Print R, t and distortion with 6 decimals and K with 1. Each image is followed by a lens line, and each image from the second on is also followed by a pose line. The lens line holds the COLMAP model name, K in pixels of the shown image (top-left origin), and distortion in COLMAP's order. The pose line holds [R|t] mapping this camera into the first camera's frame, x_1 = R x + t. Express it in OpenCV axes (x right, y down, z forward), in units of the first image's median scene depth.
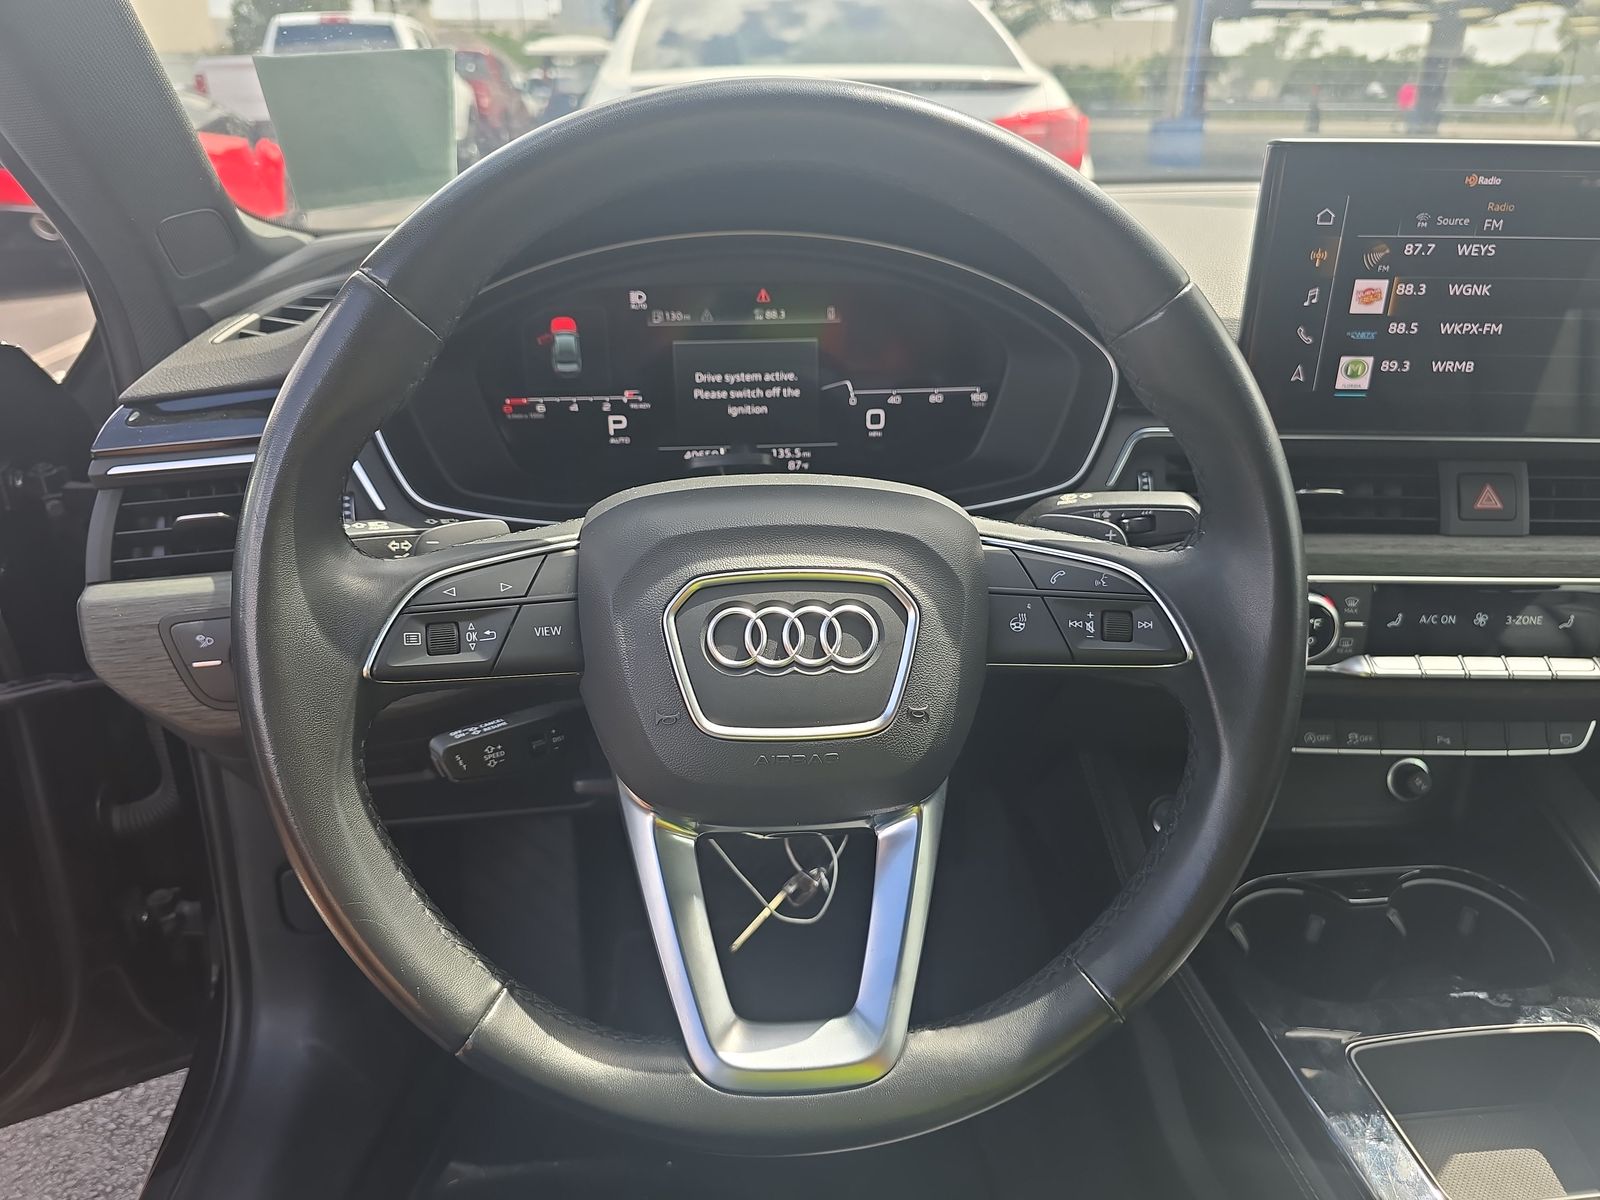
lens RADIAL K [[1082.3, 0, 800.5], [0, 1082.3, 594.4], [0, 0, 1]] dist [0.019678, -0.025779]
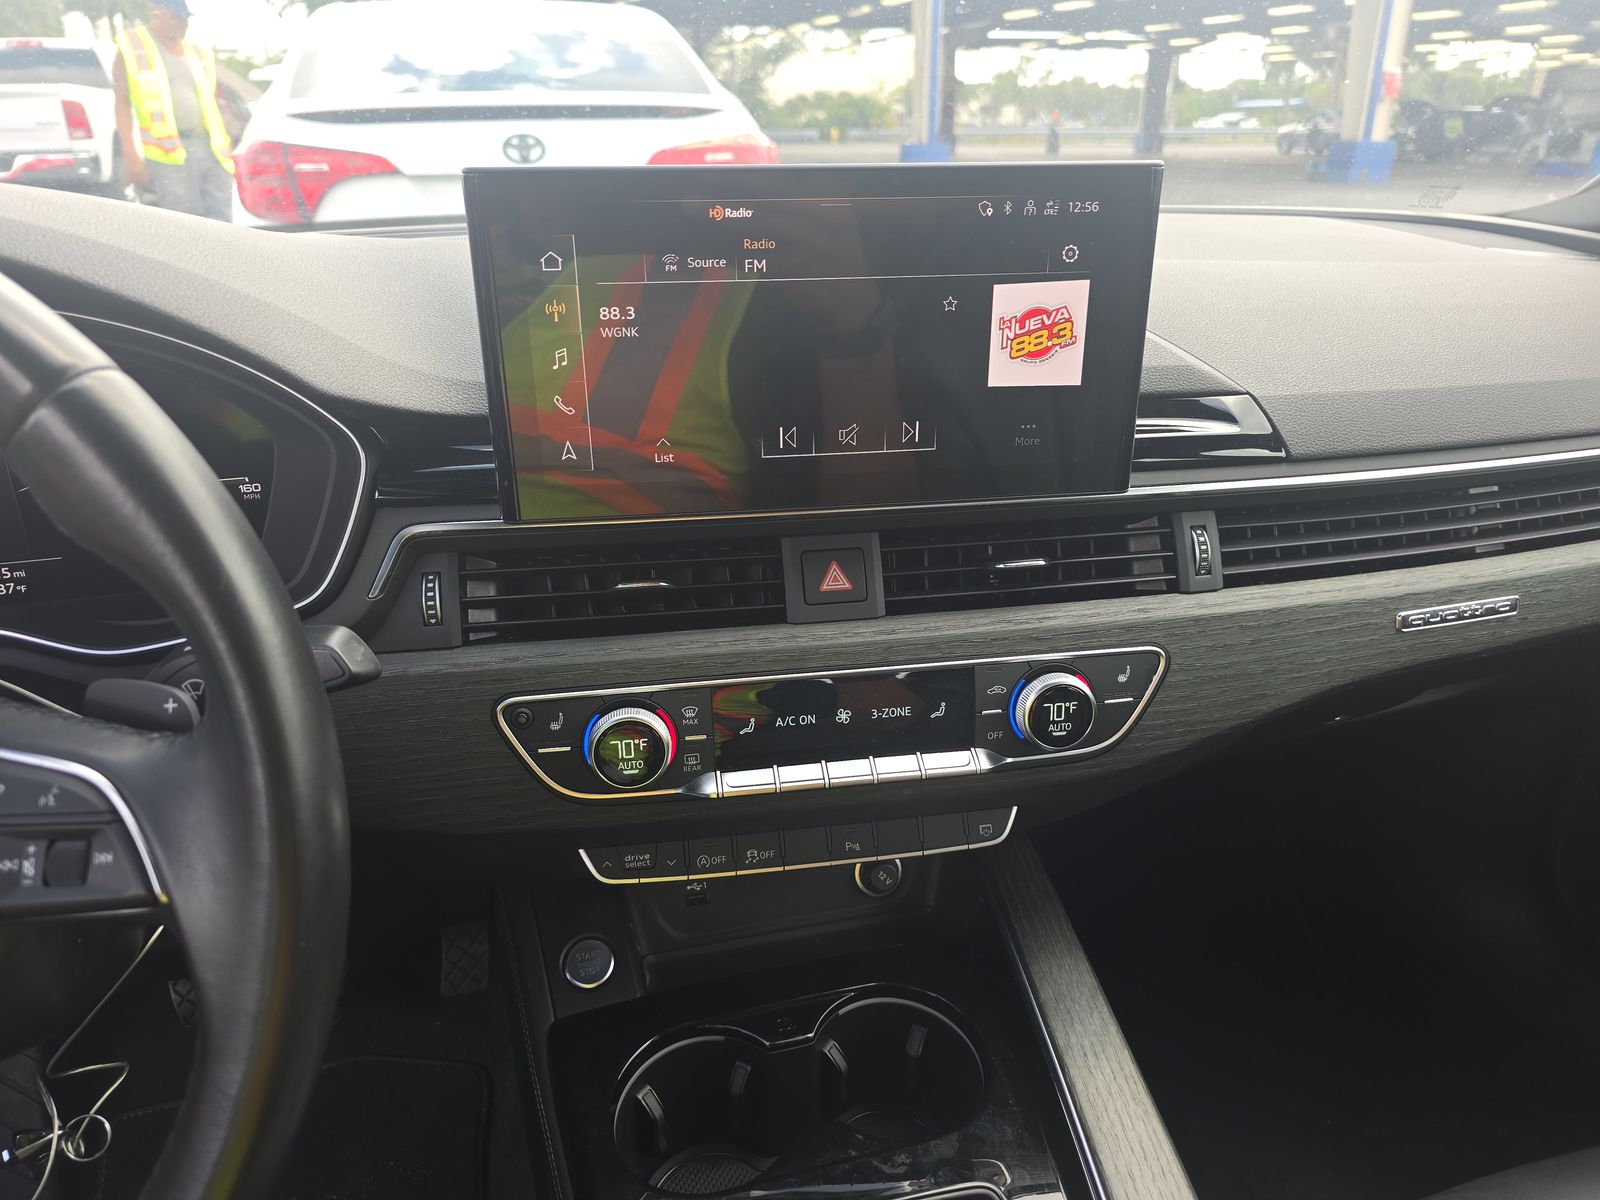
lens RADIAL K [[1082.3, 0, 801.7], [0, 1082.3, 603.6], [0, 0, 1]] dist [0.019678, -0.025779]
pose [[0.981336, -0.083070, 0.173433, 0.450429], [0.085382, 0.996331, -0.005897, -0.064159], [-0.172307, 0.020595, 0.984828, 0.154996]]
